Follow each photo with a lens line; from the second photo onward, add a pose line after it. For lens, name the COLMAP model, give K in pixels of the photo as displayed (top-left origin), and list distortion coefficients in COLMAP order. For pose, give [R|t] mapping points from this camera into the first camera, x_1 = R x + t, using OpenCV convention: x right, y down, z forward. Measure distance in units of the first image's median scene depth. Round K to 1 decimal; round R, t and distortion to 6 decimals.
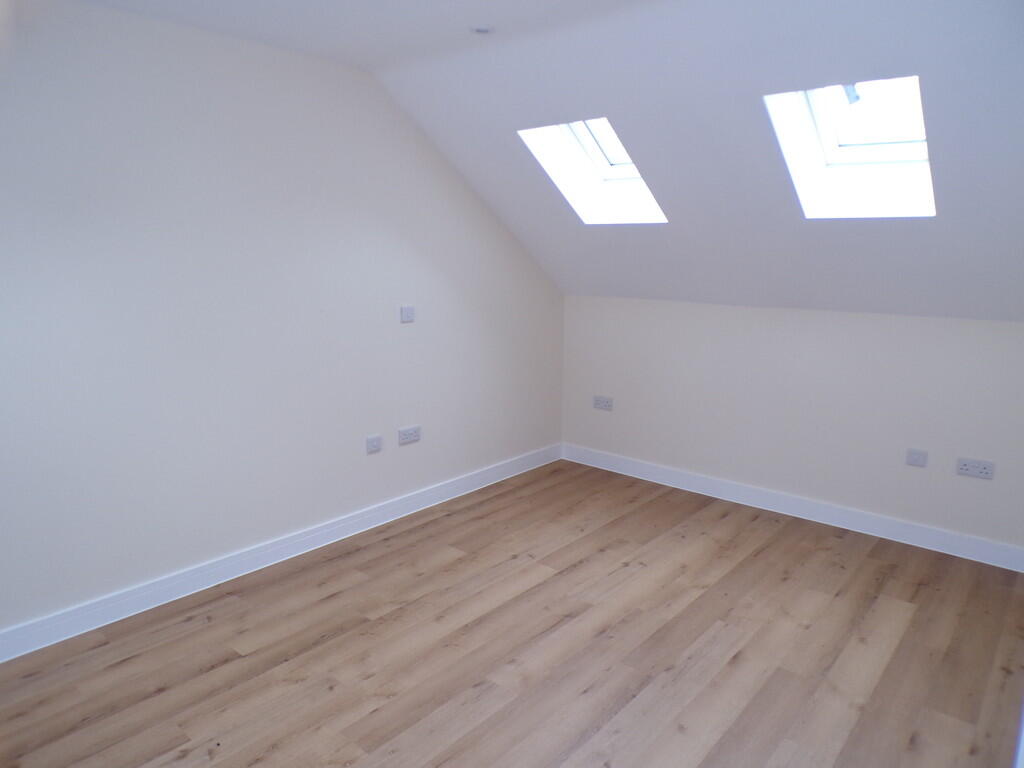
lens RADIAL K [[693.7, 0, 512.4], [0, 693.7, 383.8], [0, 0, 1]] dist [-0.001997, -0.000375]
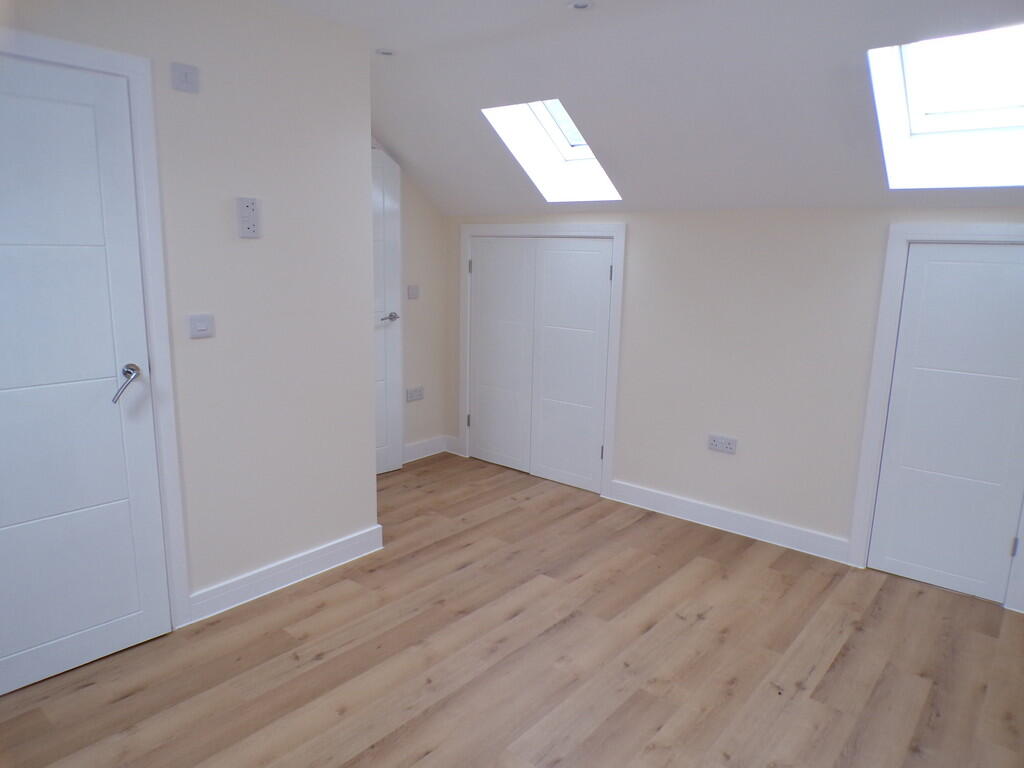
lens RADIAL K [[693.7, 0, 512.7], [0, 693.7, 384.0], [0, 0, 1]] dist [-0.001997, -0.000375]
pose [[-0.999392, -0.025410, -0.023860, 0.033873], [-0.032673, 0.921379, 0.387288, -0.314756], [0.012143, 0.387833, -0.921650, 1.673556]]
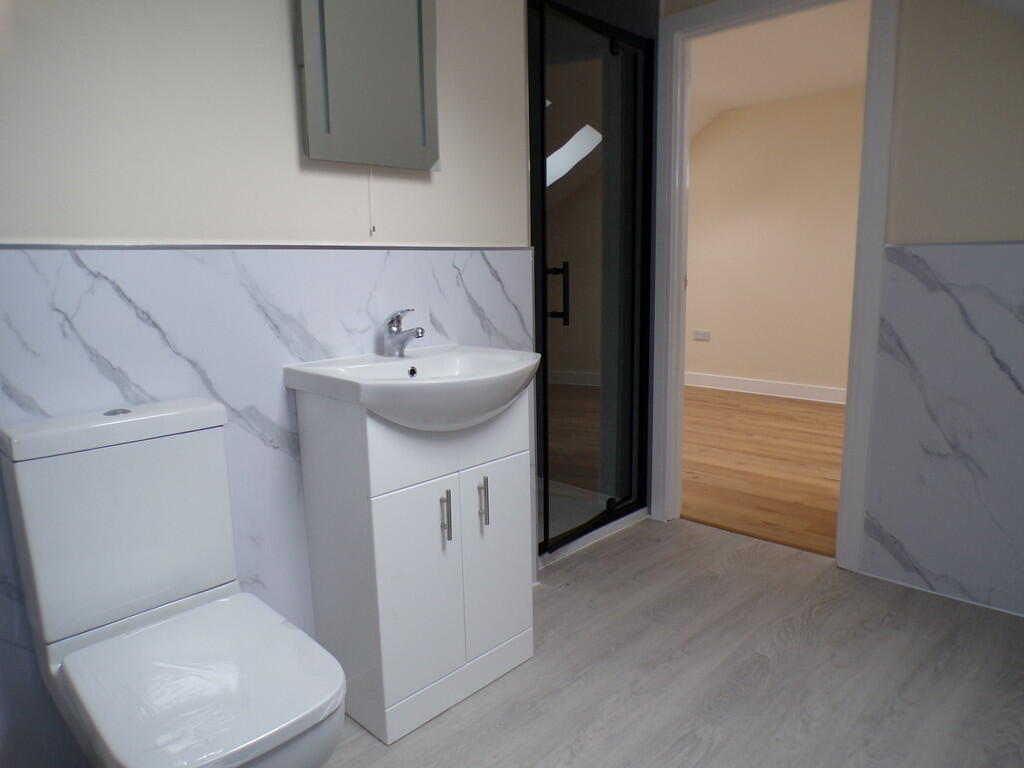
lens RADIAL K [[693.7, 0, 512.5], [0, 693.7, 383.6], [0, 0, 1]] dist [-0.001997, -0.000375]
pose [[-0.065264, 0.167414, -0.983724, 1.821477], [-0.181001, 0.967487, 0.176659, 0.109639], [0.981315, 0.189584, -0.032840, 0.460638]]
